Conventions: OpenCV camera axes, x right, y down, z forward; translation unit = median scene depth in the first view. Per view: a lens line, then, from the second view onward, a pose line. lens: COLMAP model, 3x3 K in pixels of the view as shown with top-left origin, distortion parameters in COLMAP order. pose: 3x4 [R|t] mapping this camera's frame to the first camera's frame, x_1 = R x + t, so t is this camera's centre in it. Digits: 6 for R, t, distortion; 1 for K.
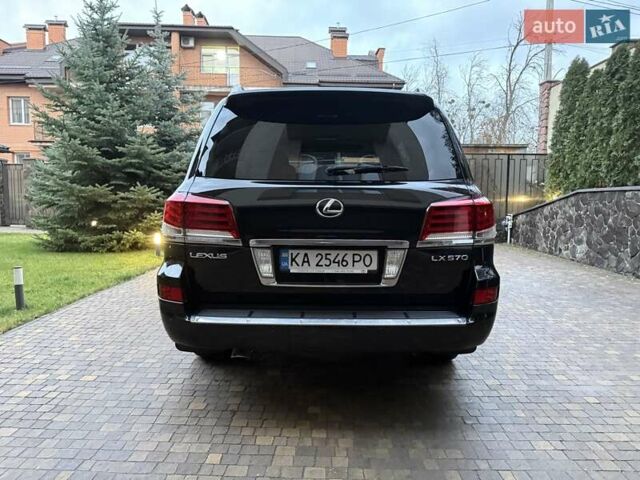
lens RADIAL K [[451.7, 0, 323.9], [0, 451.7, 238.1], [0, 0, 1]] dist [0.065915, -0.094942]
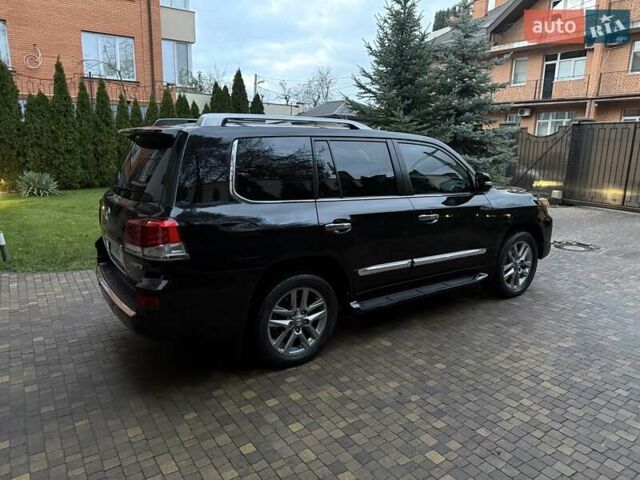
lens RADIAL K [[451.7, 0, 320.0], [0, 451.7, 243.9], [0, 0, 1]] dist [0.065915, -0.094942]
pose [[0.557594, 0.175135, -0.811429, 1.020847], [-0.082713, 0.984348, 0.155619, -0.164254], [0.825983, -0.019656, 0.563353, 0.452949]]
